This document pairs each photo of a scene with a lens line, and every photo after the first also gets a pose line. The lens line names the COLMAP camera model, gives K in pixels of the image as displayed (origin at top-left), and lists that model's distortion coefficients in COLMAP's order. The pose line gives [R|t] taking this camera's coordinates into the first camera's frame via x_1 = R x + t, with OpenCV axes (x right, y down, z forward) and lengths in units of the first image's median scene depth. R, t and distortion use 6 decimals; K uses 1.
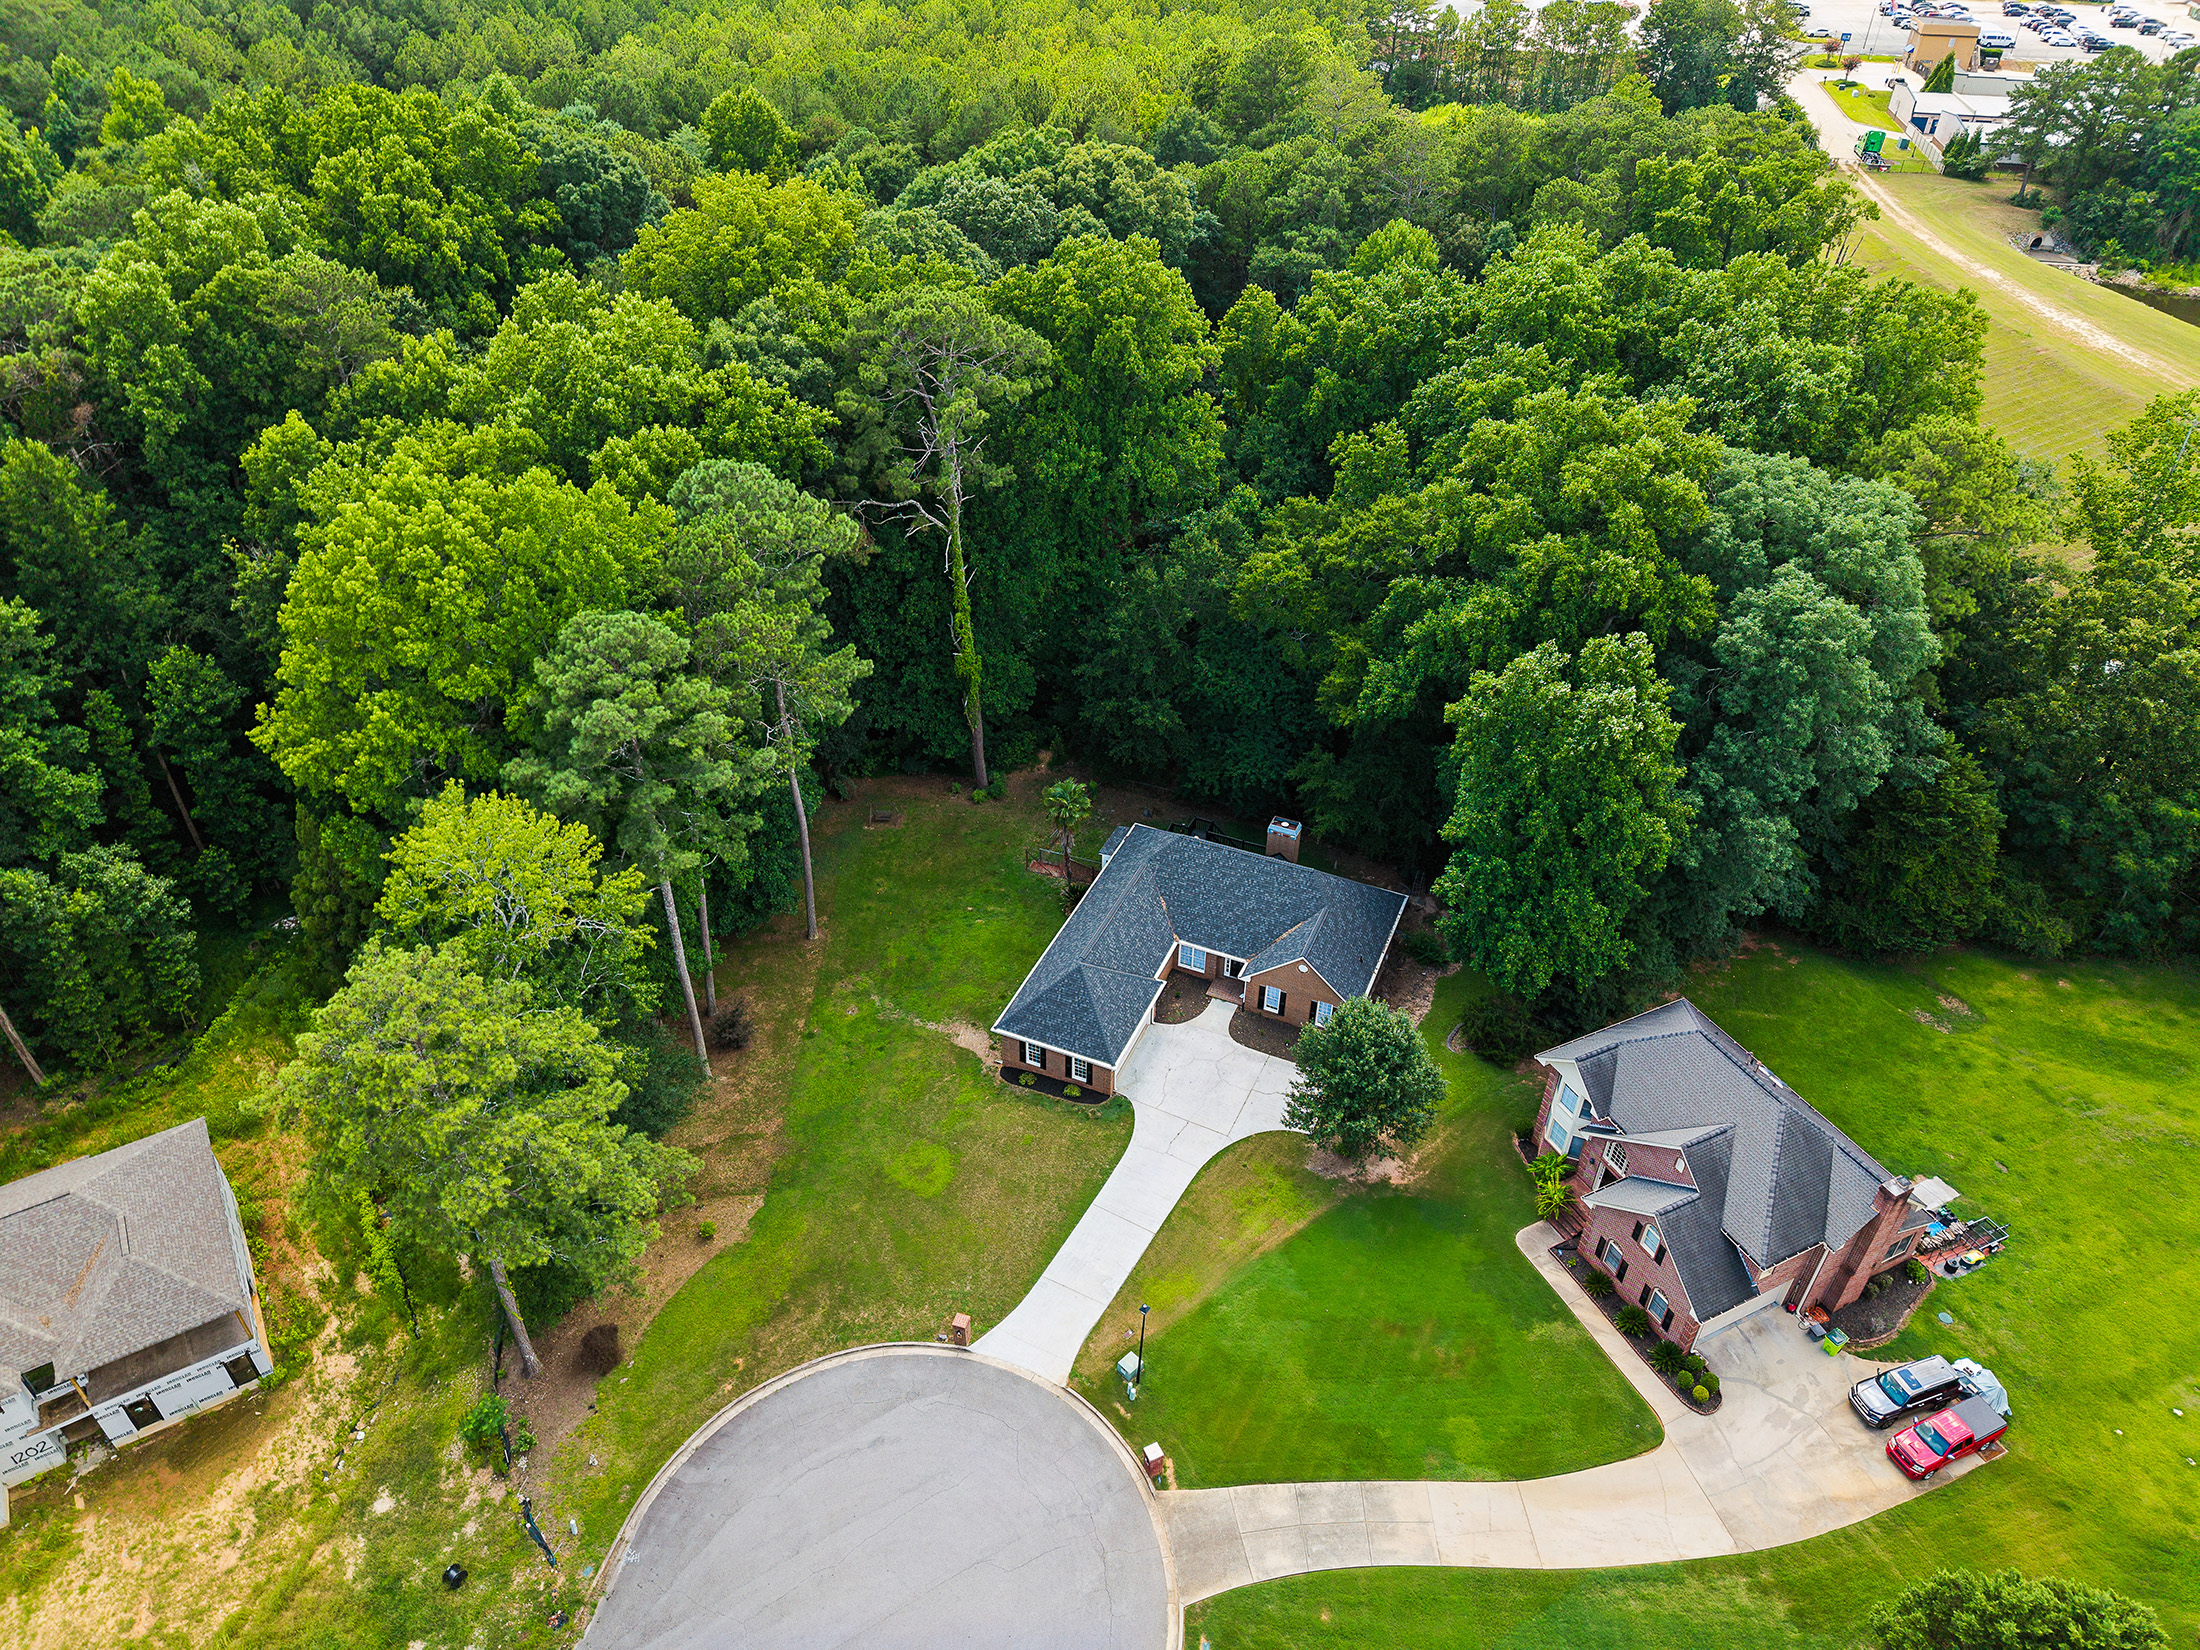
lens RADIAL K [[1468.9, 0, 1090.1], [0, 1468.9, 824.2], [0, 0, 1]] dist [0.022677, -0.018683]
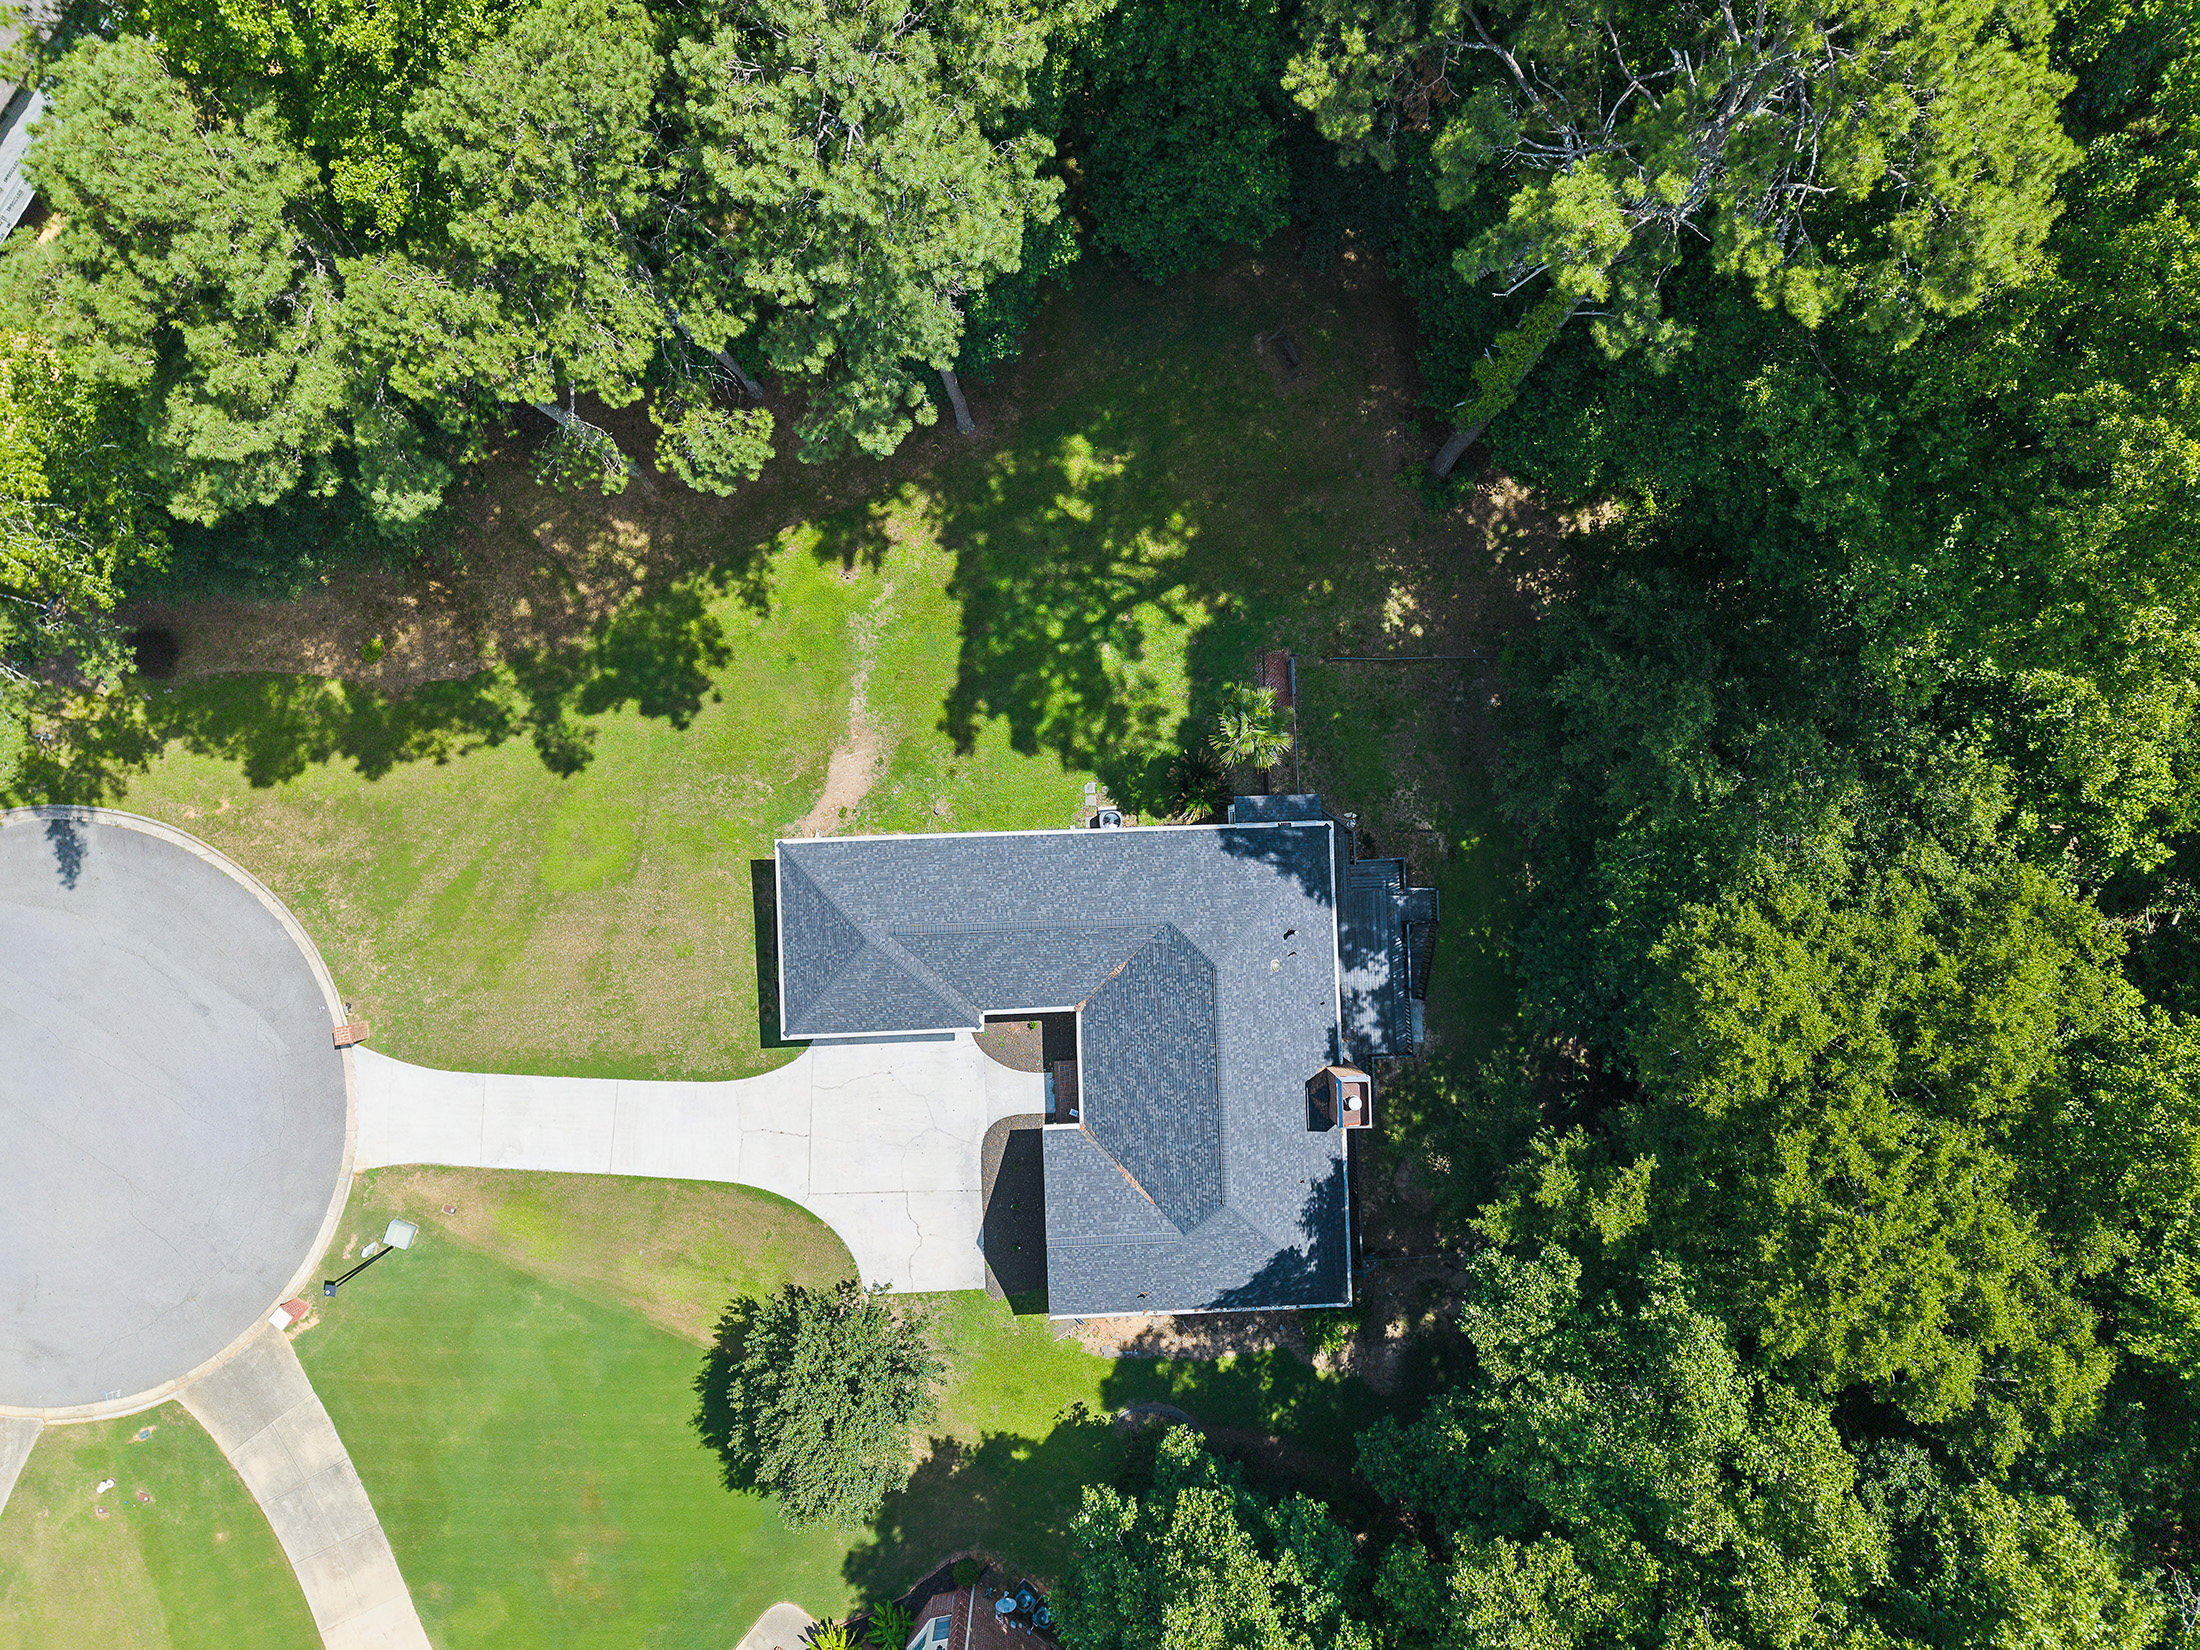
lens RADIAL K [[1468.9, 0, 1098.9], [0, 1468.9, 843.3], [0, 0, 1]] dist [0.022677, -0.018683]
pose [[0.432284, 0.901721, -0.005378, 0.002634], [-0.553191, 0.269899, 0.788121, -0.517880], [0.712117, -0.337717, 0.615497, 0.748685]]
